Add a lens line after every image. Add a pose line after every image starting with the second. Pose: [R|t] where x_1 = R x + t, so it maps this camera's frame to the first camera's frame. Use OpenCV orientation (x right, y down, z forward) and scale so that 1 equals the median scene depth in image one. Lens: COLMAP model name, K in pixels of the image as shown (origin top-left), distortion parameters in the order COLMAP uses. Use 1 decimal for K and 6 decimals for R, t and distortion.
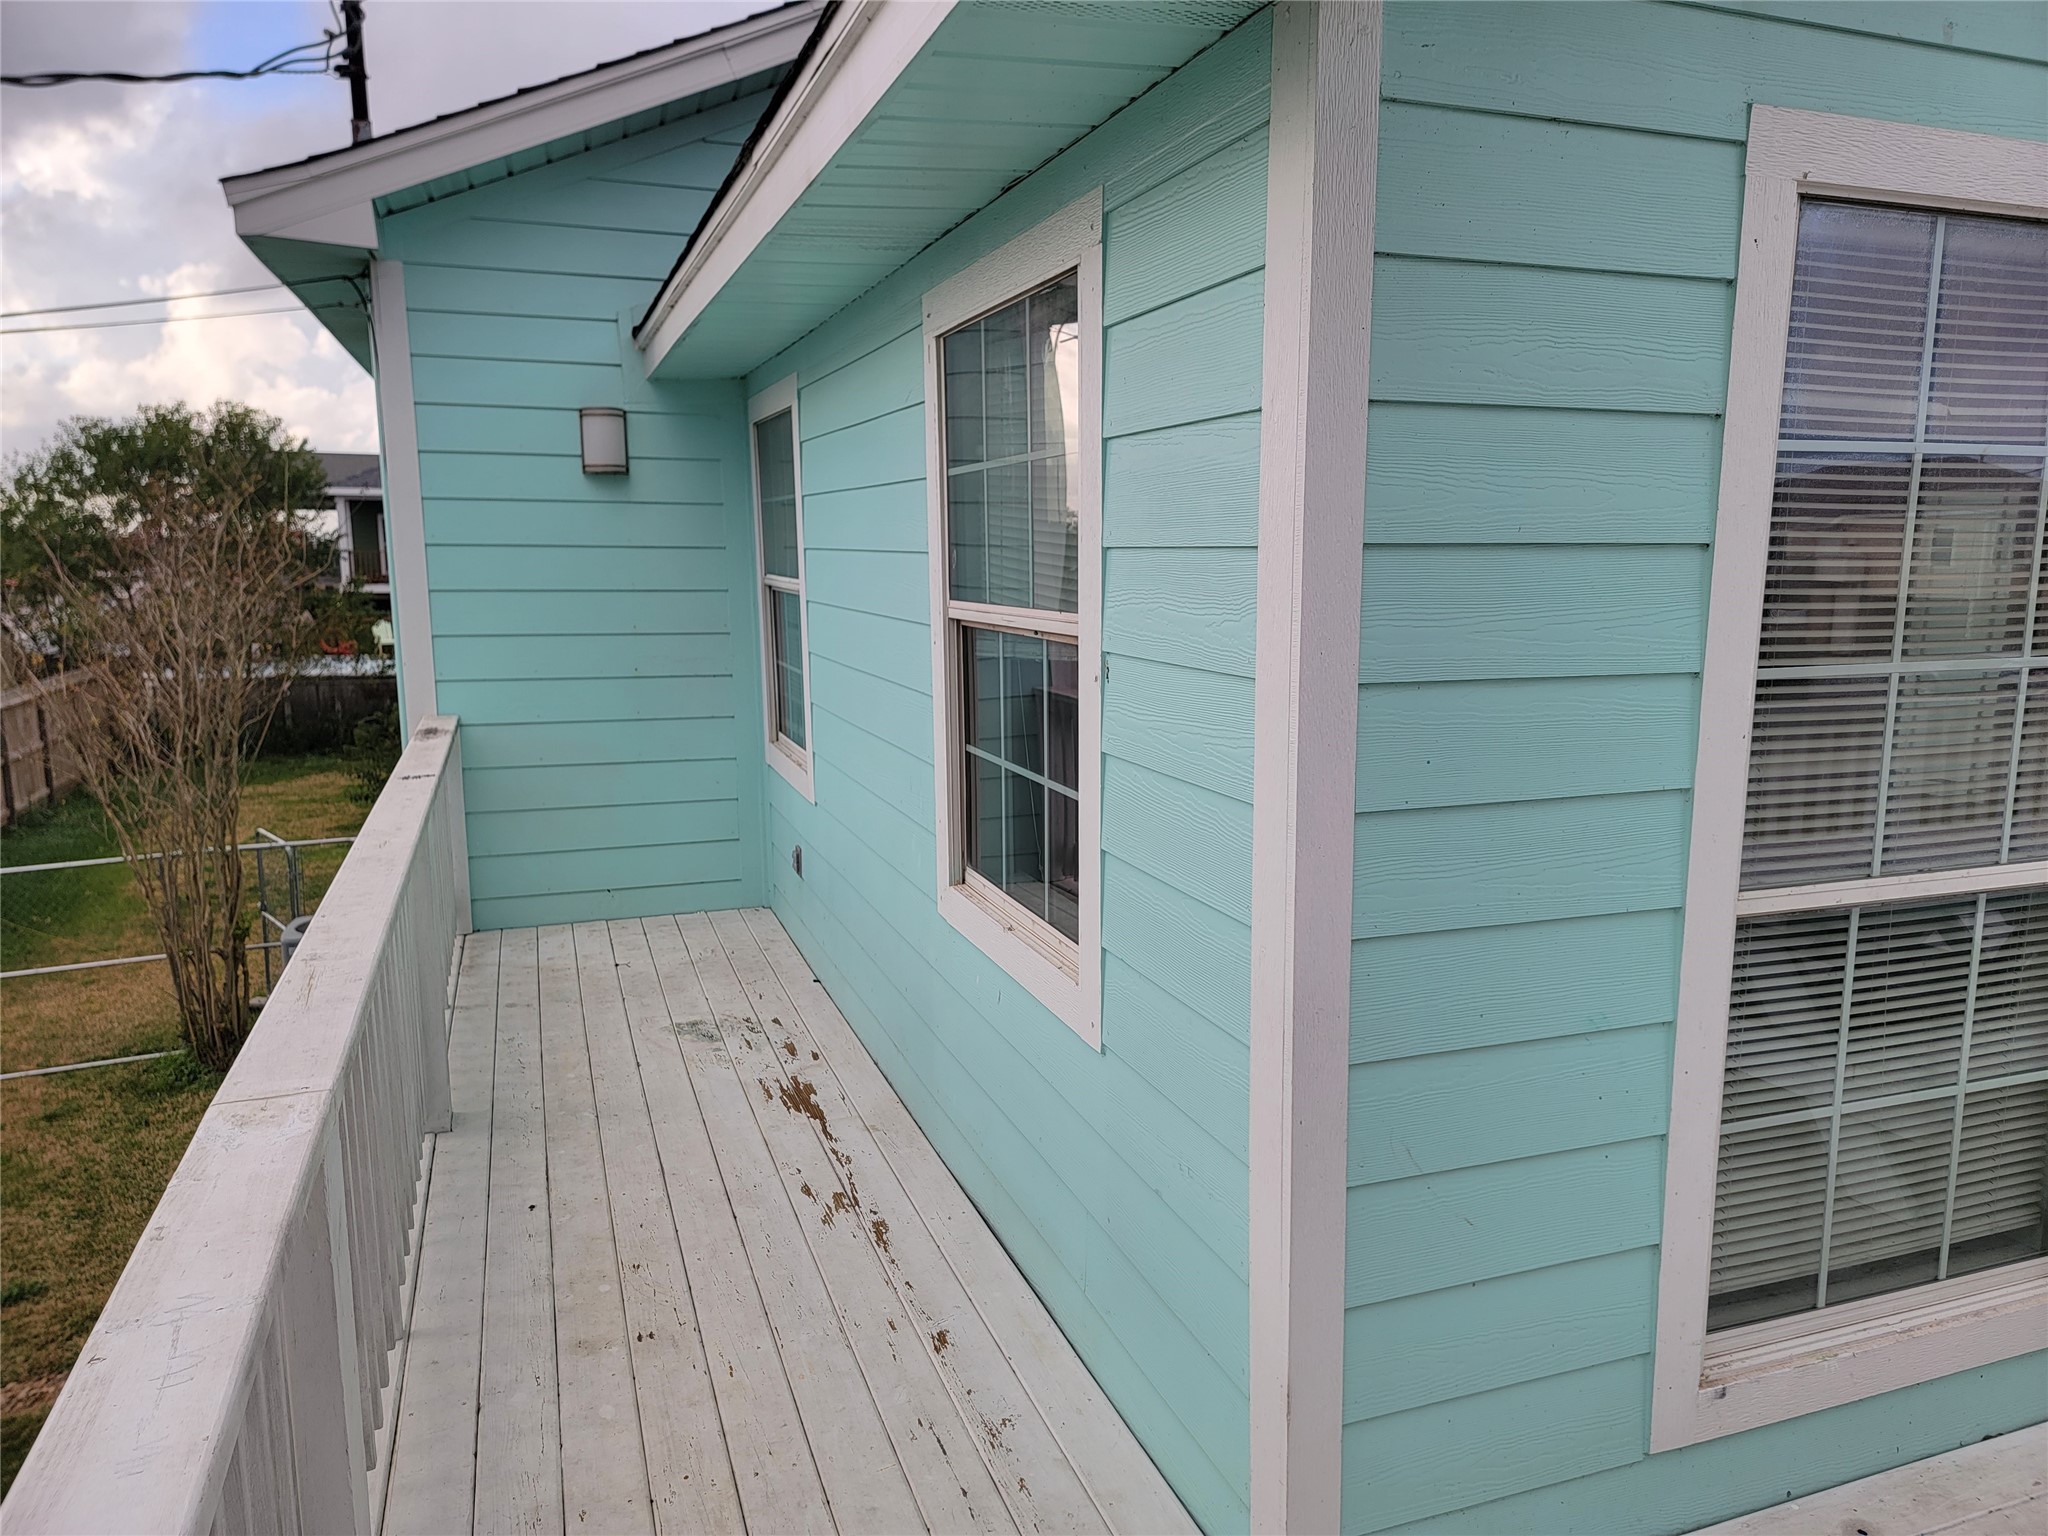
lens RADIAL K [[1413.2, 0, 1026.7], [0, 1413.2, 772.1], [0, 0, 1]] dist [0.079560, -0.063801]
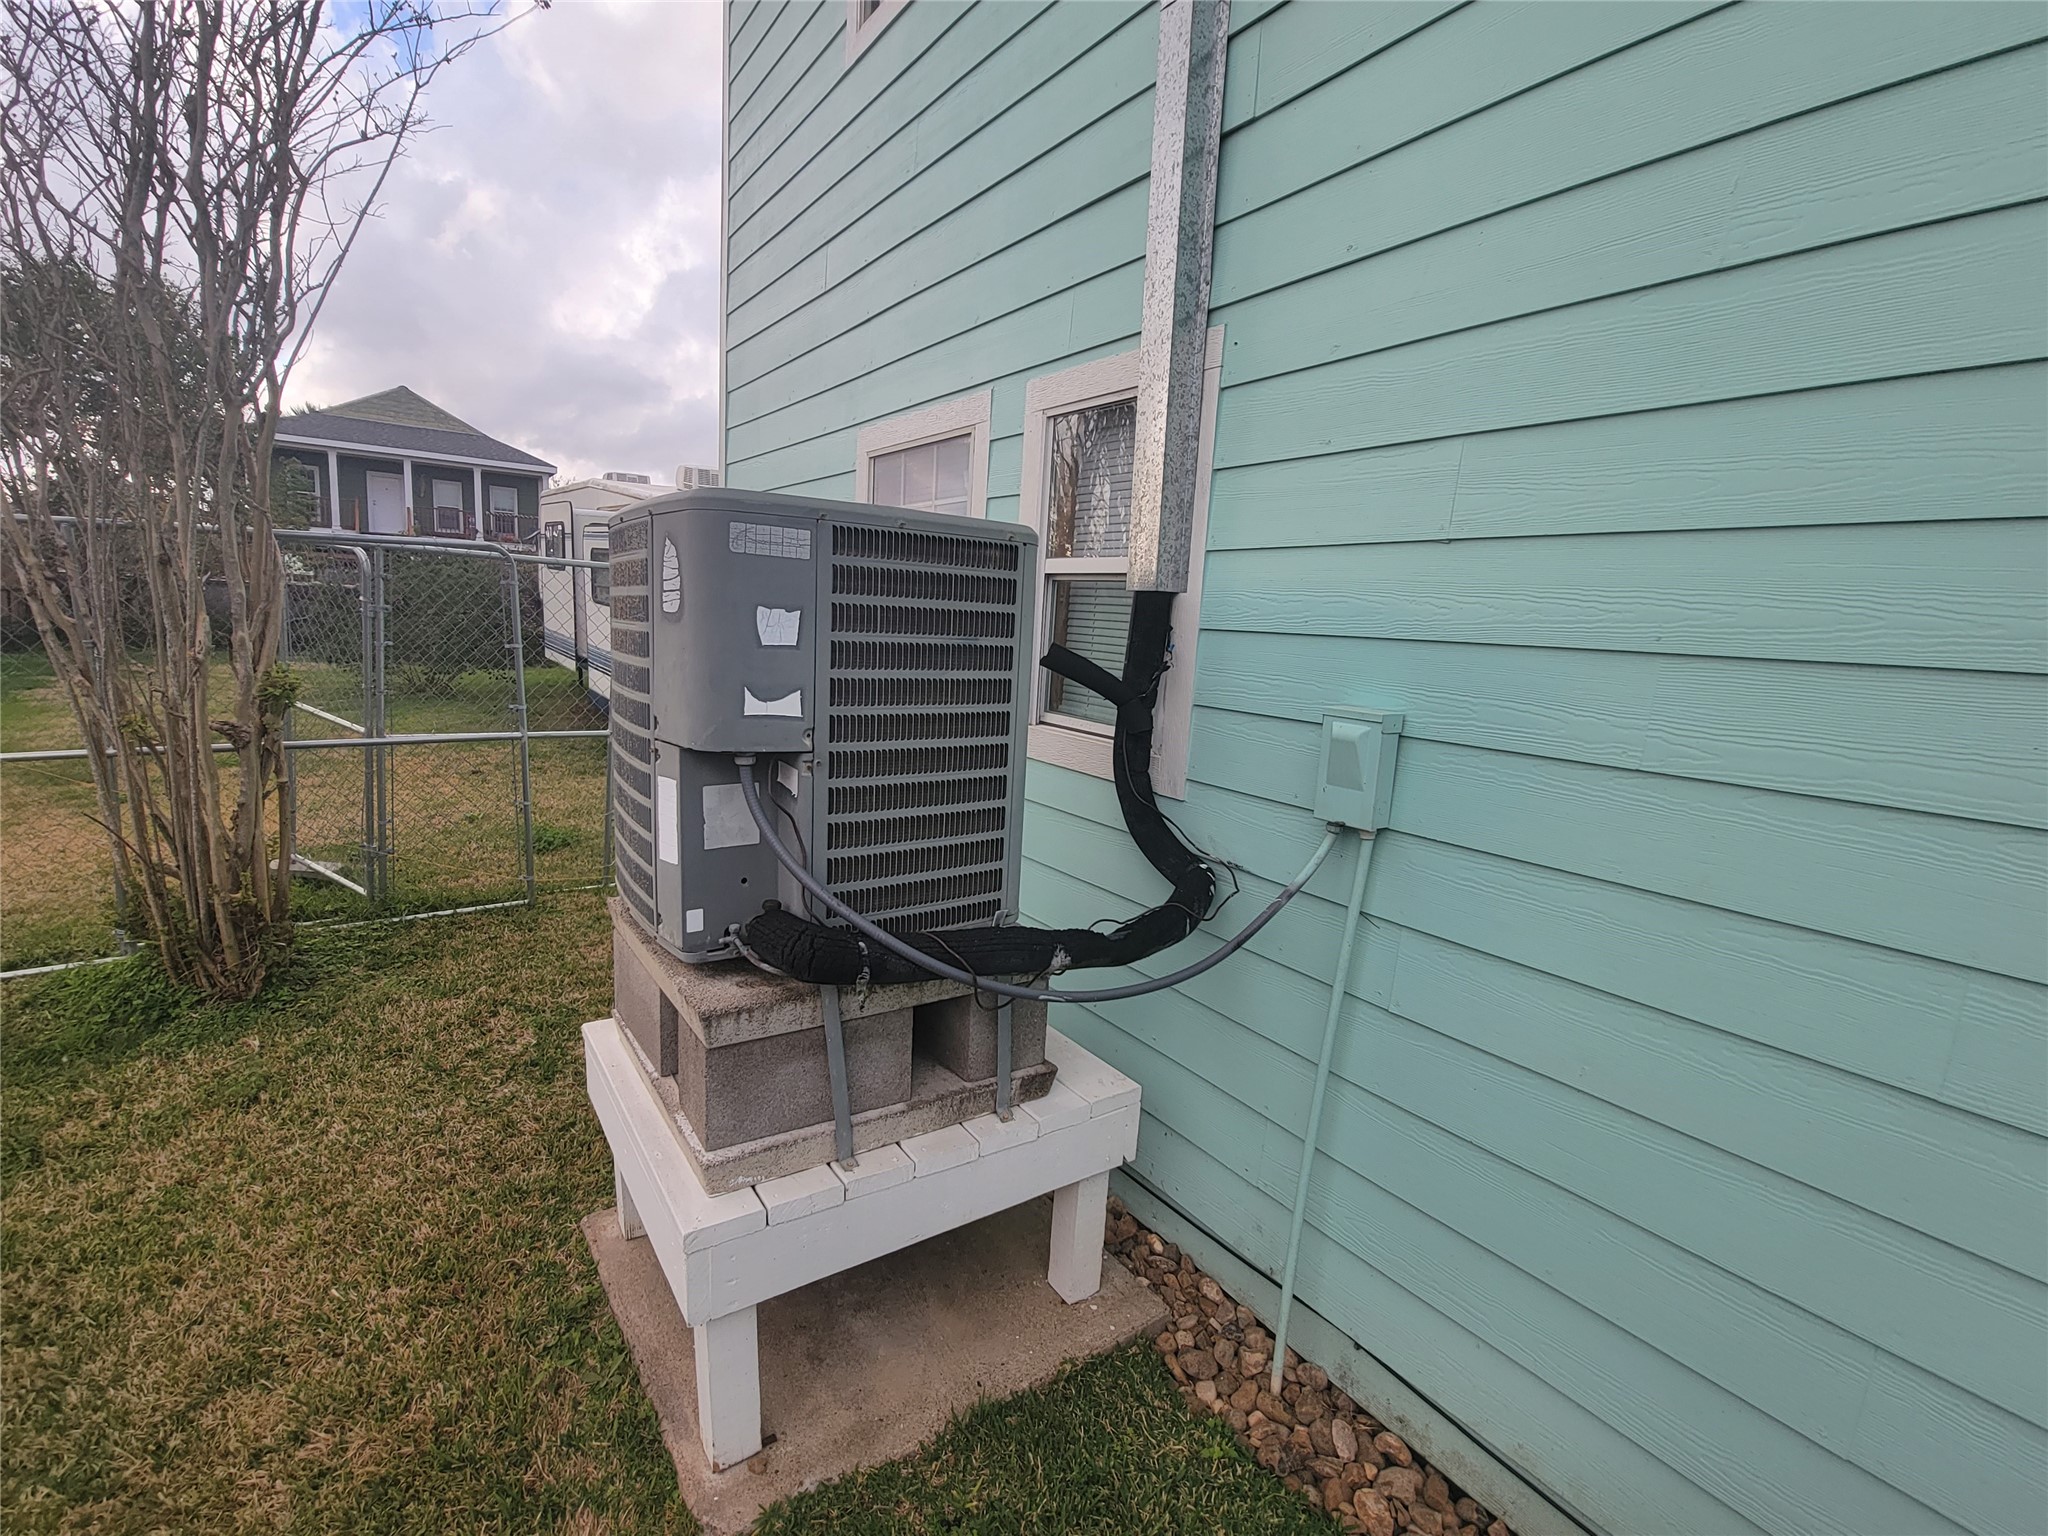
lens RADIAL K [[936.9, 0, 1019.1], [0, 936.9, 771.4], [0, 0, 1]] dist [-0.005031, -0.000847]
pose [[0.964351, 0.013326, 0.264292, -0.401744], [-0.017603, 0.999749, 0.013825, 0.129046], [-0.264041, -0.017984, 0.964344, 0.659893]]
